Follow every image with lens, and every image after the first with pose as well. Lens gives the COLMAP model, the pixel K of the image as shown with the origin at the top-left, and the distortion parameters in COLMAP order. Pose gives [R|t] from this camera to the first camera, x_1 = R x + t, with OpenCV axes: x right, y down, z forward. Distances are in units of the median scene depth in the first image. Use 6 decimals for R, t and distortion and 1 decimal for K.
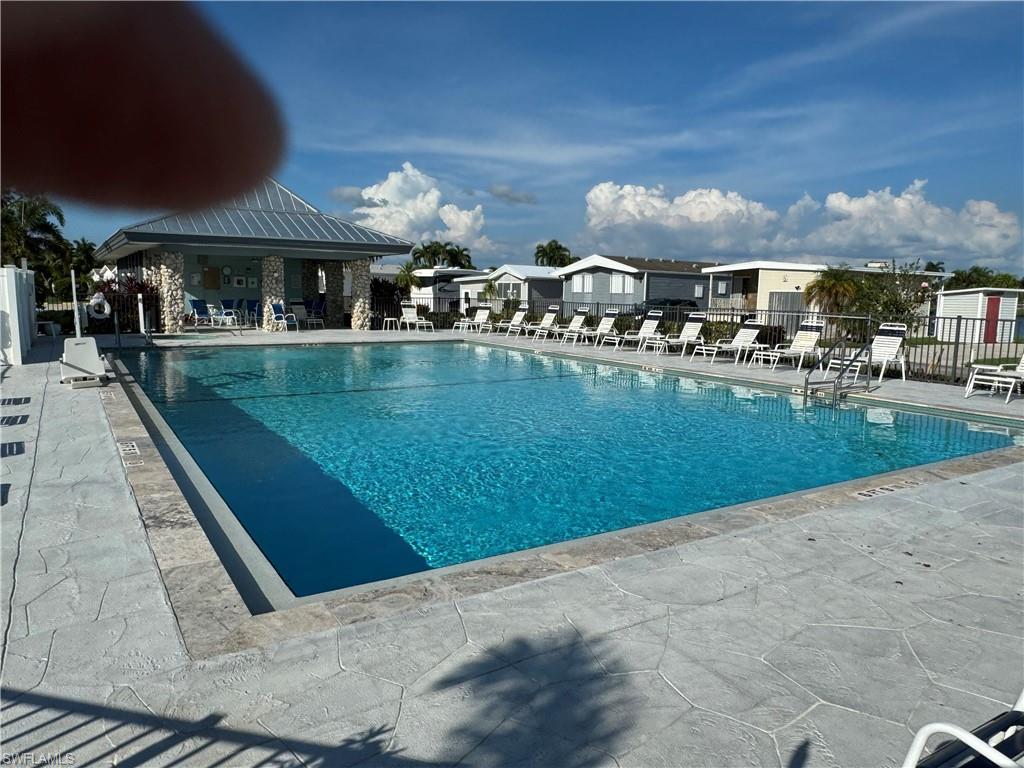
lens RADIAL K [[704.1, 0, 512.0], [0, 704.1, 384.0], [0, 0, 1]] dist [-0.001020, -0.002107]
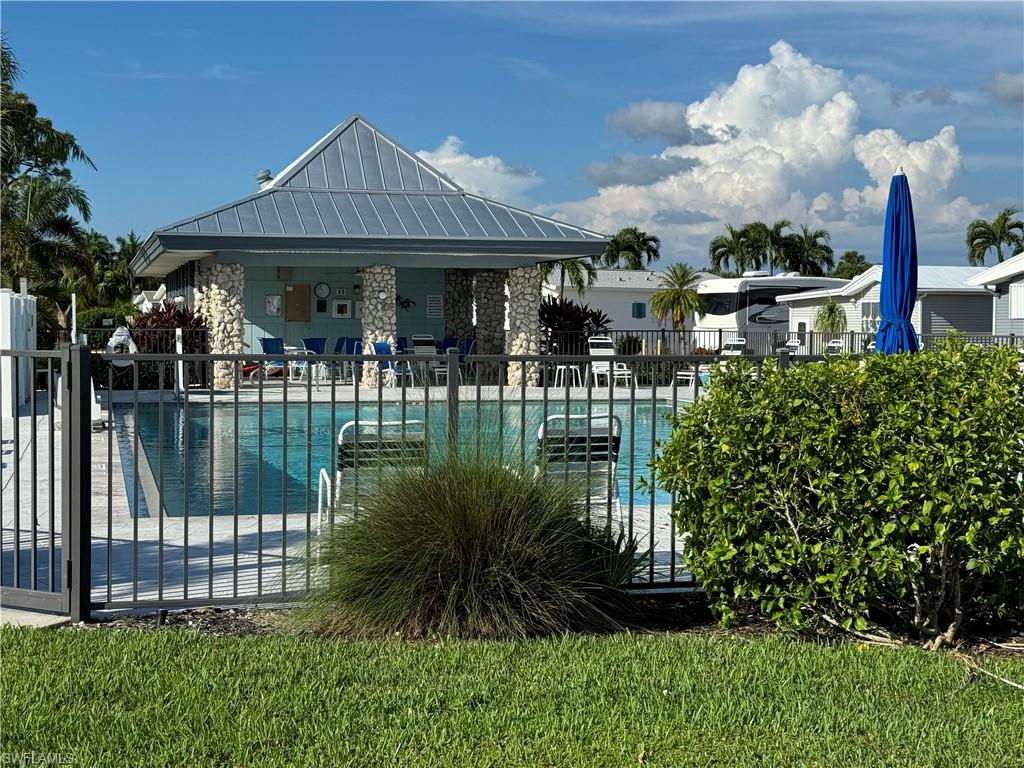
lens RADIAL K [[1609.0, 0, 512.0], [0, 1609.0, 384.0], [0, 0, 1]] dist [0.148603, -0.031469]
pose [[0.950800, -0.002904, -0.309791, 0.093280], [-0.026719, 0.995461, -0.091338, 0.021159], [0.308651, 0.095121, 0.946407, -0.129931]]
